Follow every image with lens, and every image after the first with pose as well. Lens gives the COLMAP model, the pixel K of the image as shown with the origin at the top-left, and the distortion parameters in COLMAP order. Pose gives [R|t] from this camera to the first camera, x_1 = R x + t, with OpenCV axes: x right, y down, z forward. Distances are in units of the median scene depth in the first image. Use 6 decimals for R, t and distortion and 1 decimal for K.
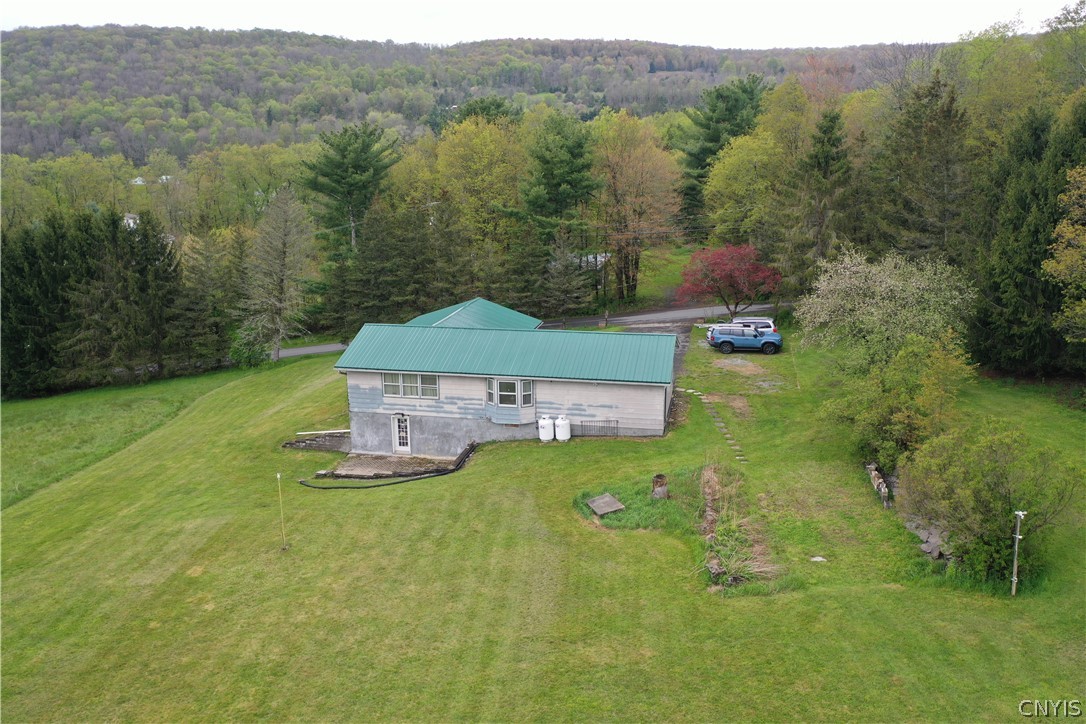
lens RADIAL K [[858.4, 0, 543.0], [0, 858.4, 362.0], [0, 0, 1]] dist [0.007641, 0.006455]
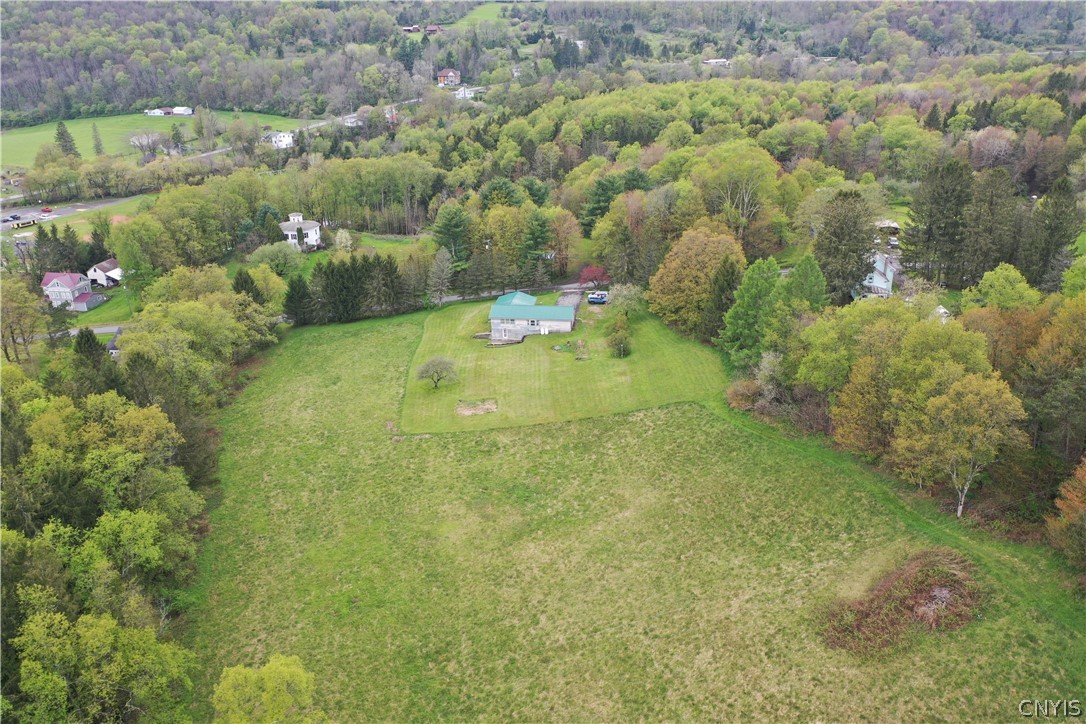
lens RADIAL K [[858.4, 0, 543.0], [0, 858.4, 362.0], [0, 0, 1]] dist [0.007641, 0.006455]
pose [[0.997667, -0.039421, 0.055737, -0.015271], [0.030668, 0.988212, 0.149989, -0.026321], [-0.060992, -0.147930, 0.987115, -0.205872]]
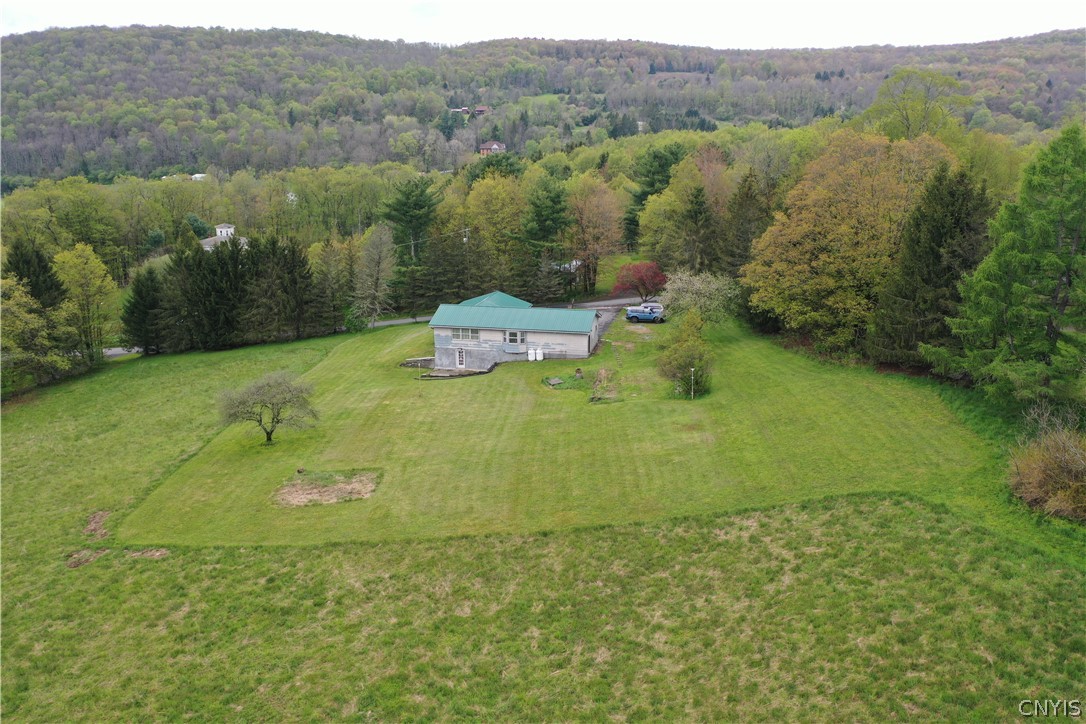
lens RADIAL K [[858.4, 0, 543.0], [0, 858.4, 362.0], [0, 0, 1]] dist [0.007641, 0.006455]
pose [[0.999960, 0.007530, -0.004748, 0.002757], [-0.007477, 0.999910, 0.011095, 0.004808], [0.004832, -0.011059, 0.999927, -0.072210]]
